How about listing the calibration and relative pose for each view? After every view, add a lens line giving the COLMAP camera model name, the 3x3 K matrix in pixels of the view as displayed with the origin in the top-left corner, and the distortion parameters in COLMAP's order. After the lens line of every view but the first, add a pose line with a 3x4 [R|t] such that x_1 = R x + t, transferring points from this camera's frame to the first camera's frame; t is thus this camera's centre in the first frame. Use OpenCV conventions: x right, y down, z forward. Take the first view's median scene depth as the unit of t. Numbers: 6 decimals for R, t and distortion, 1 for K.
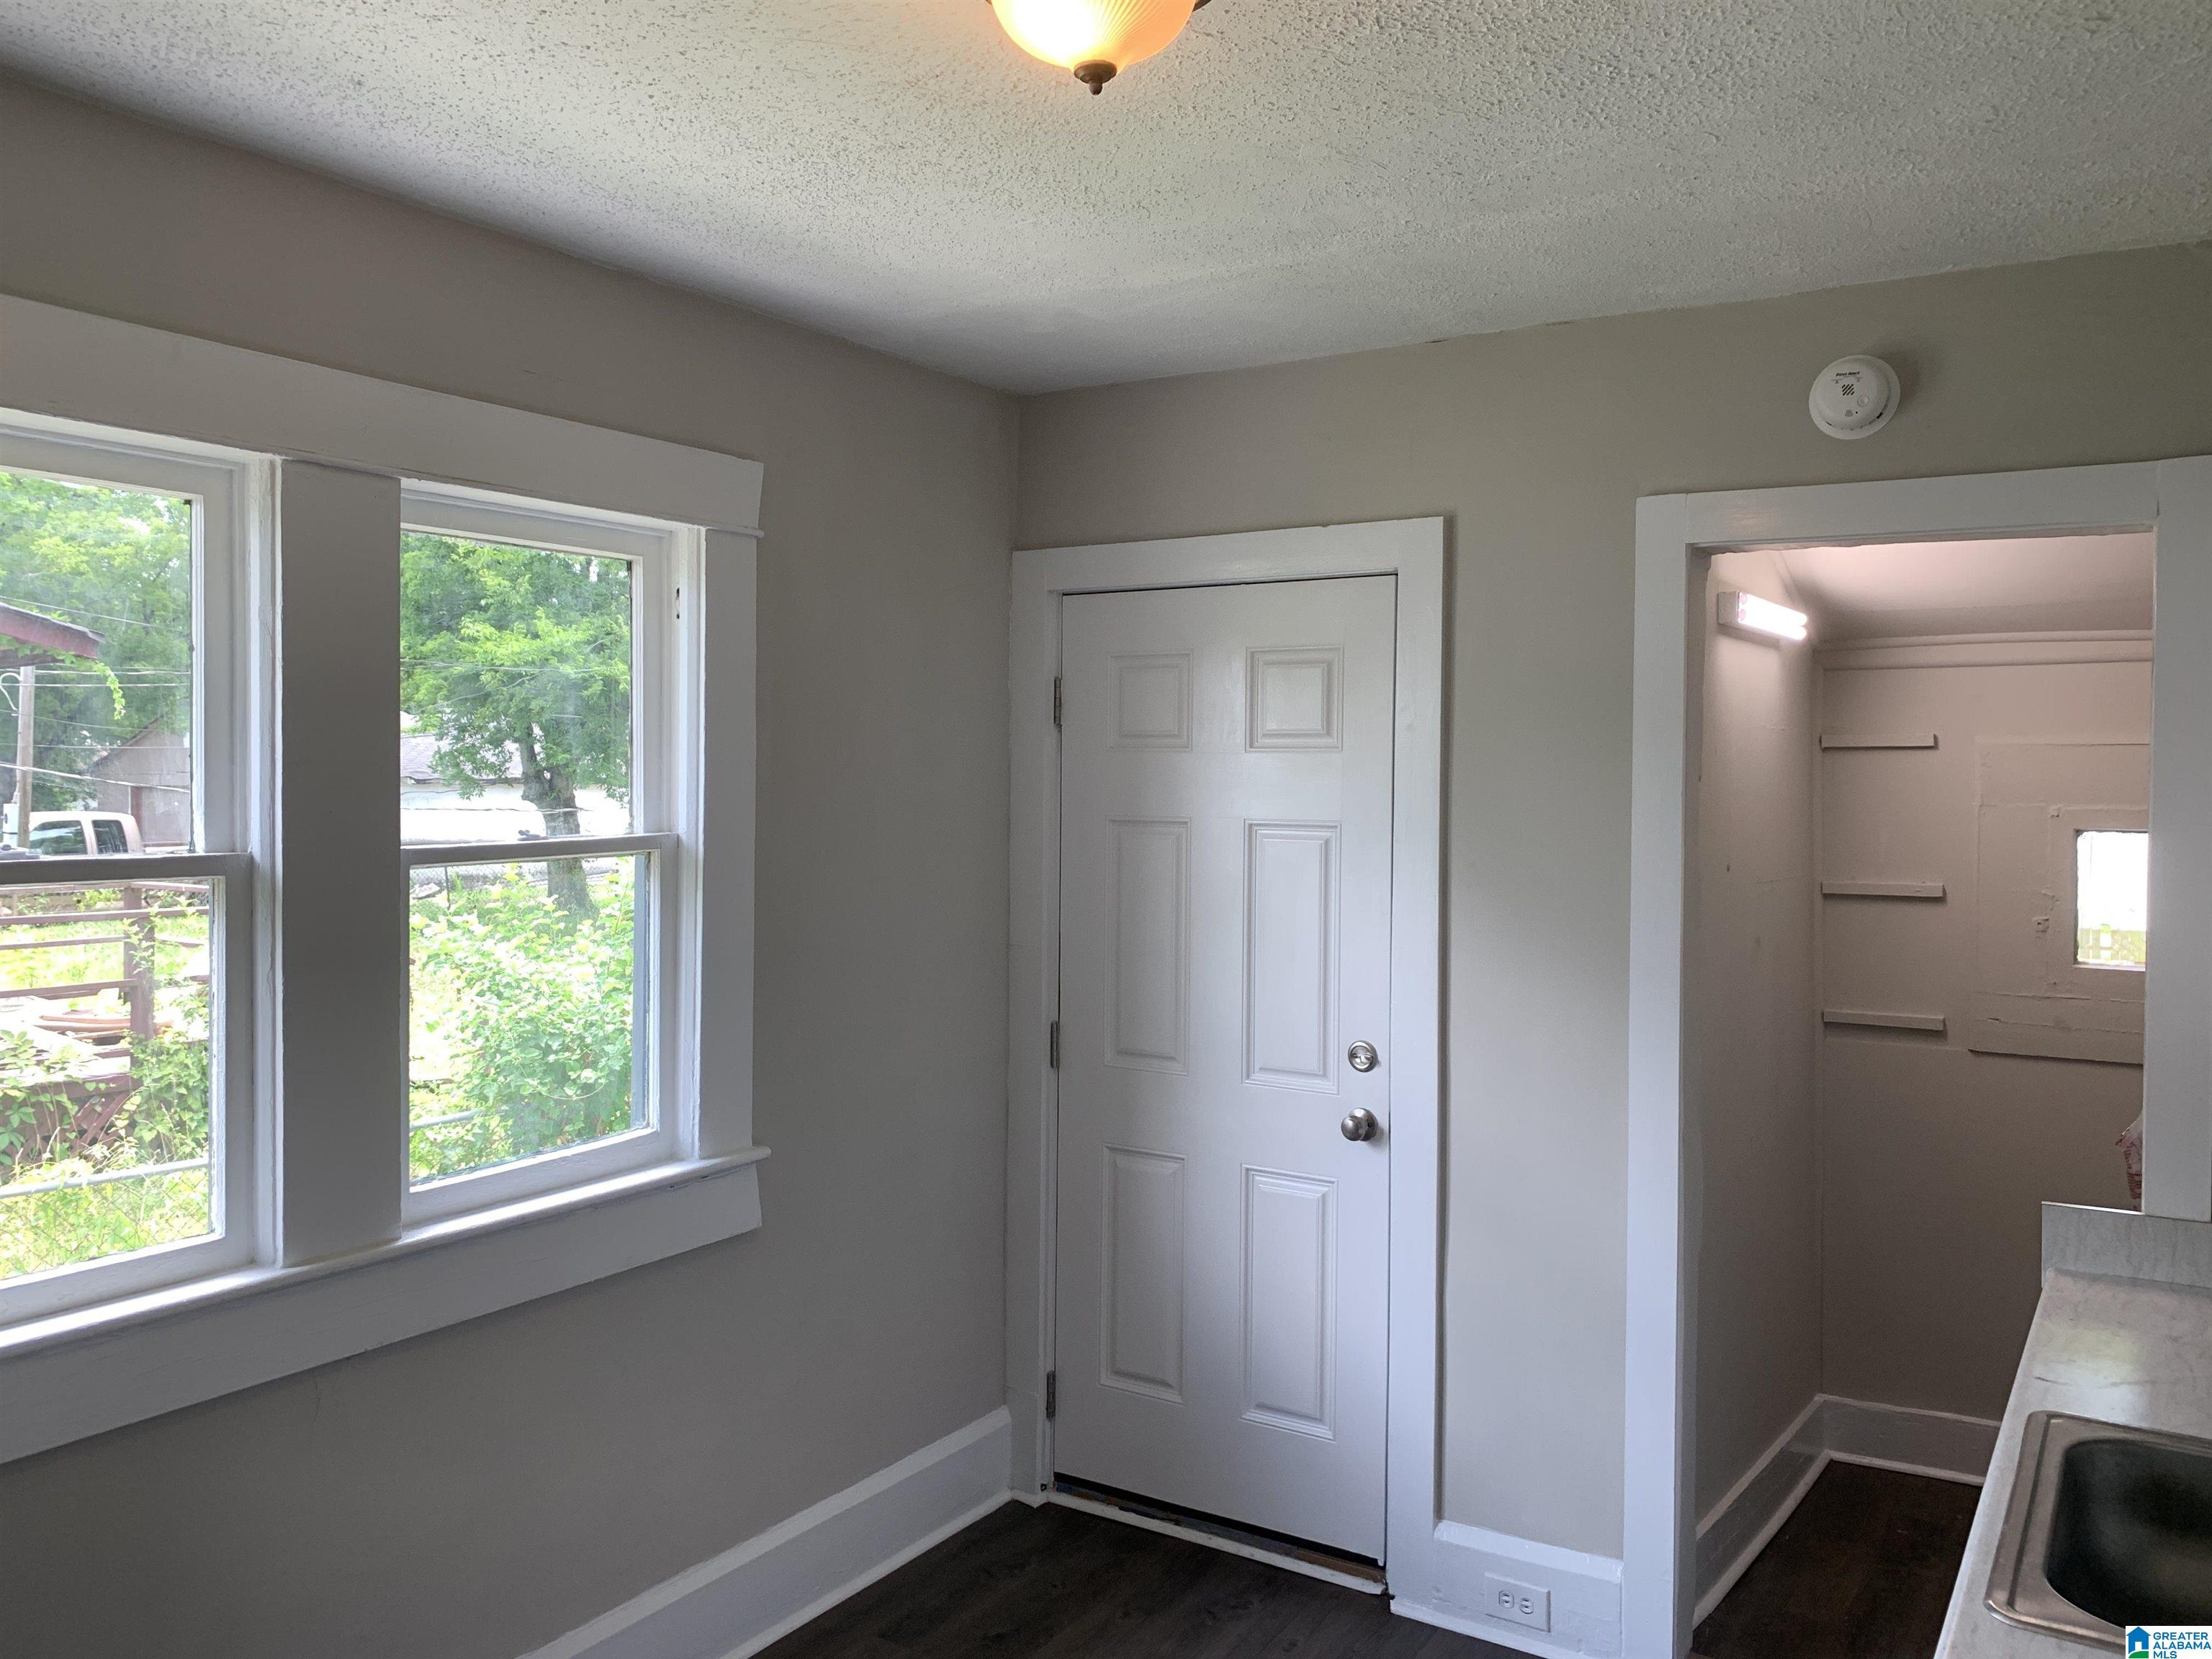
lens RADIAL K [[1686.2, 0, 1095.9], [0, 1686.2, 813.7], [0, 0, 1]] dist [0.028213, -0.046794]
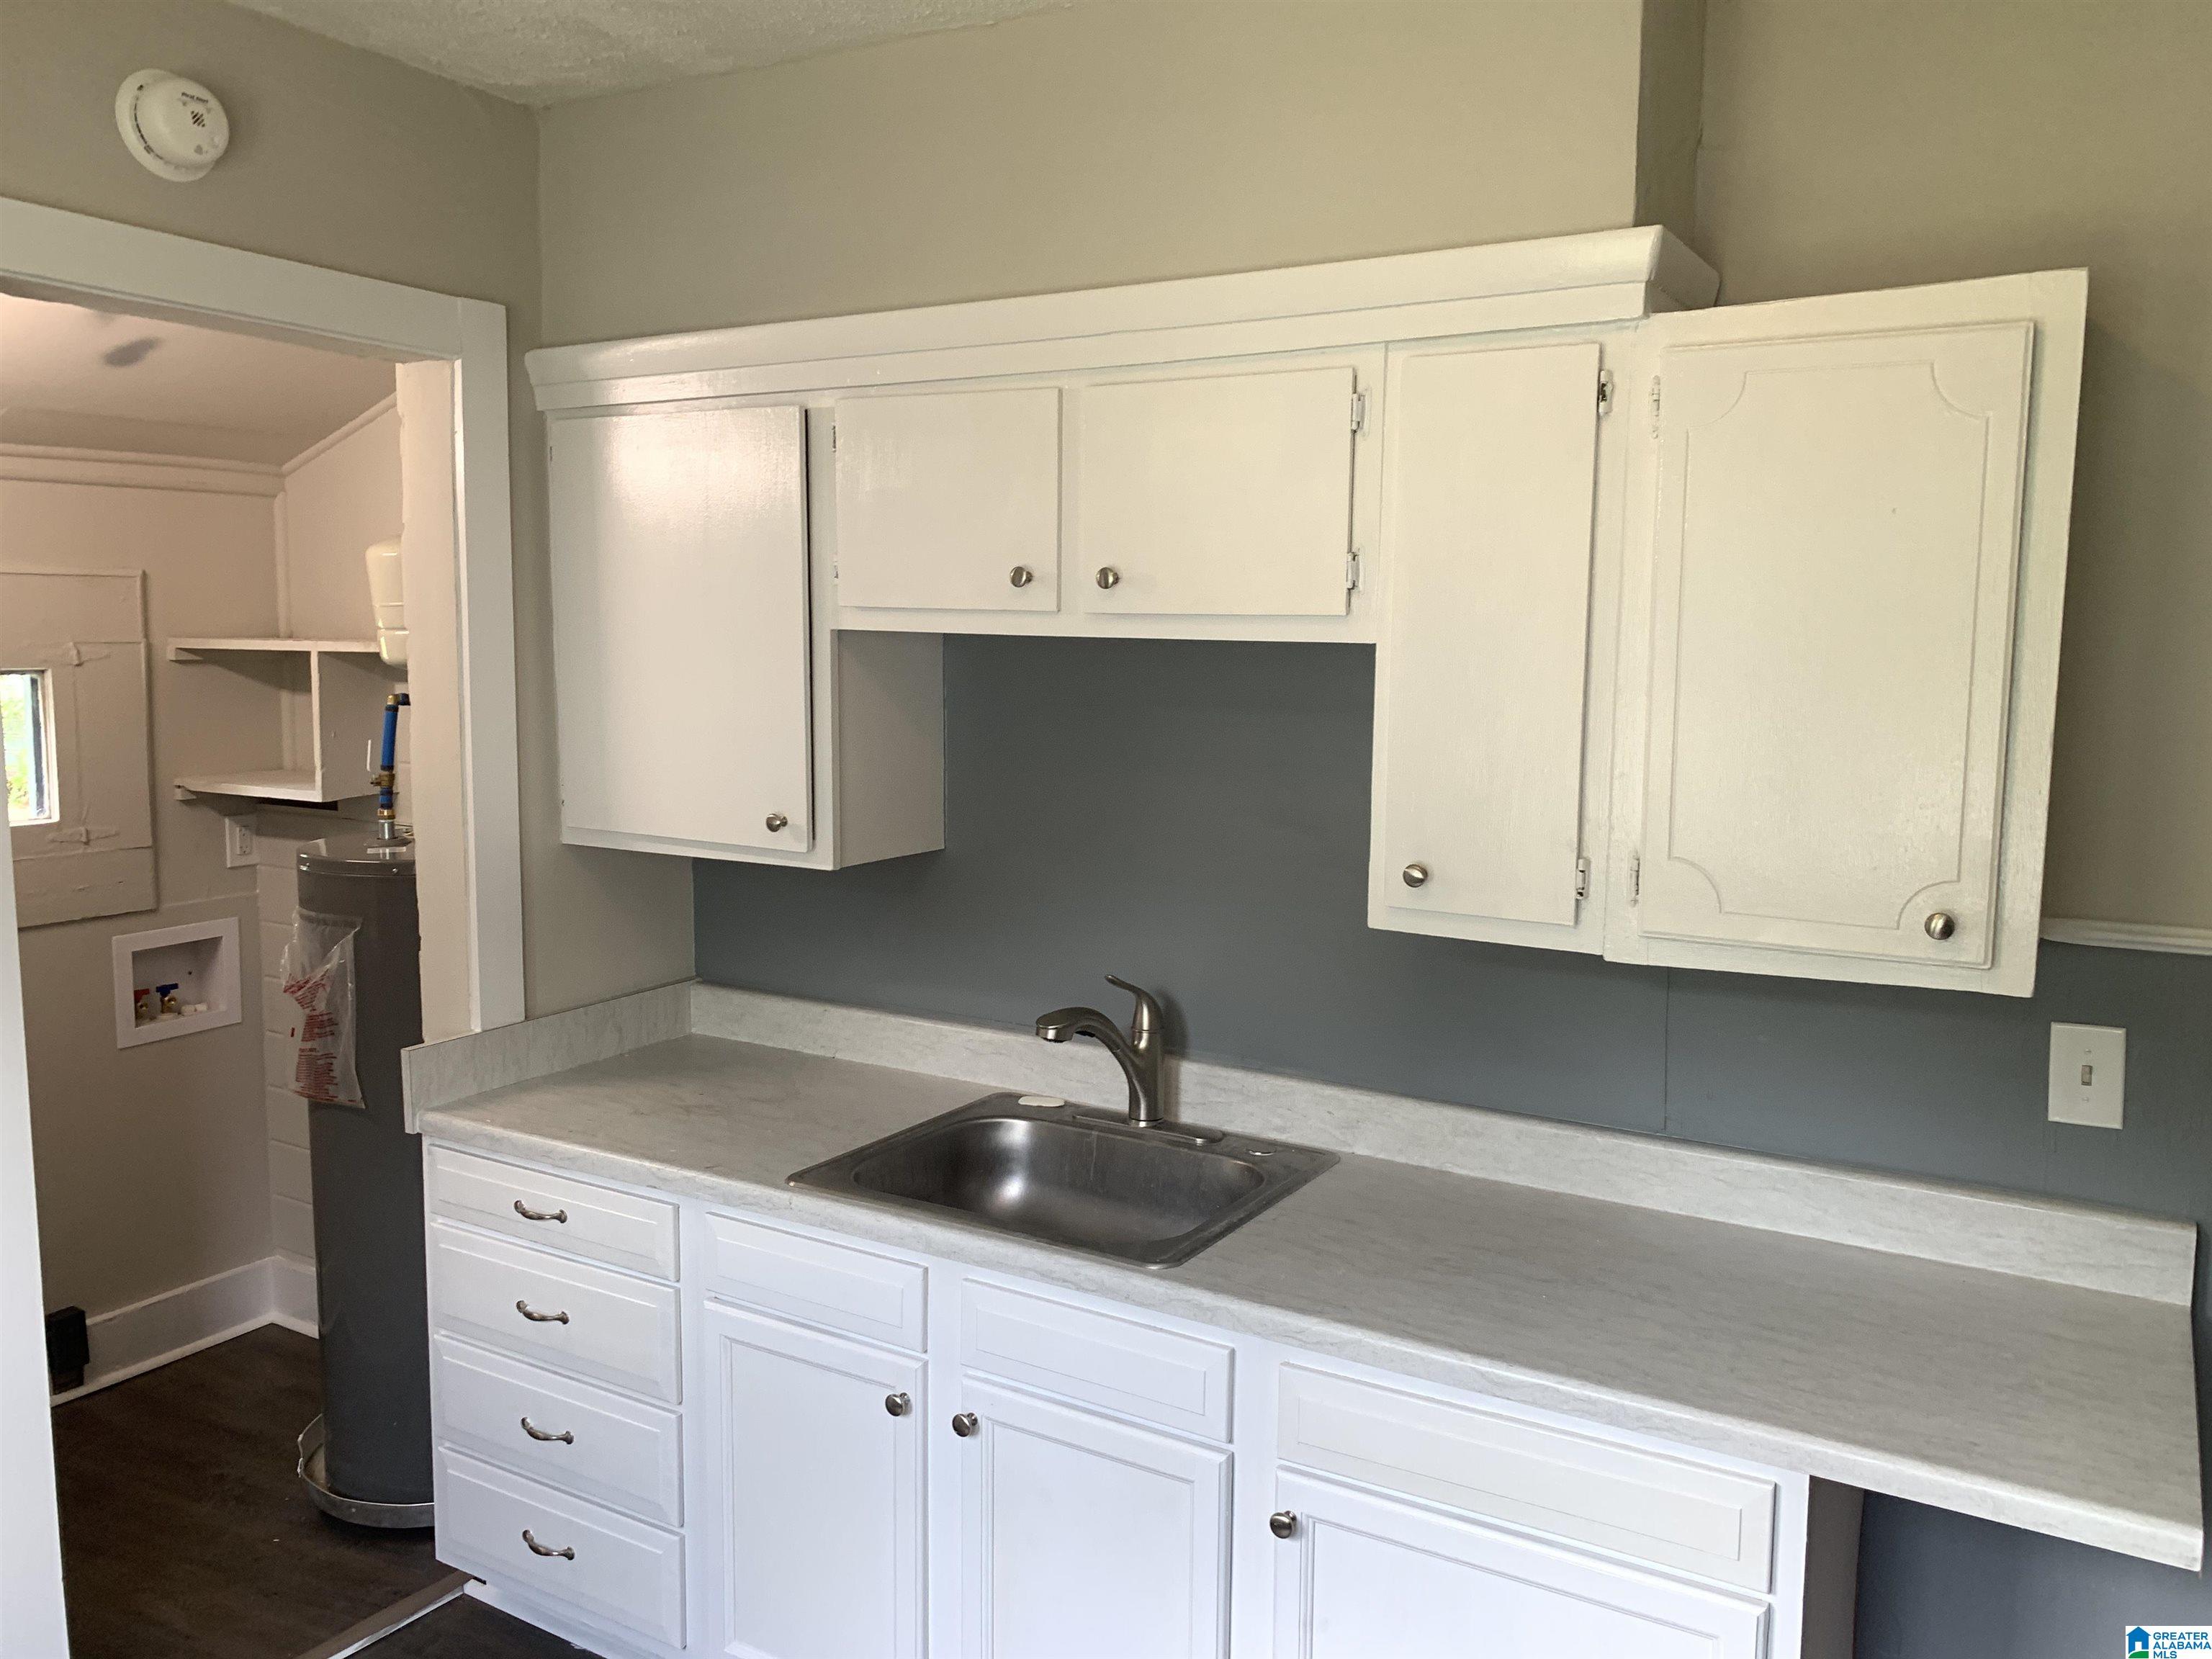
lens RADIAL K [[1686.2, 0, 1098.4], [0, 1686.2, 818.4], [0, 0, 1]] dist [0.028213, -0.046794]
pose [[-0.023984, -0.116790, 0.992867, -0.316520], [0.020380, 0.992889, 0.117285, -0.007388], [-0.999505, 0.023048, -0.021434, 0.485804]]
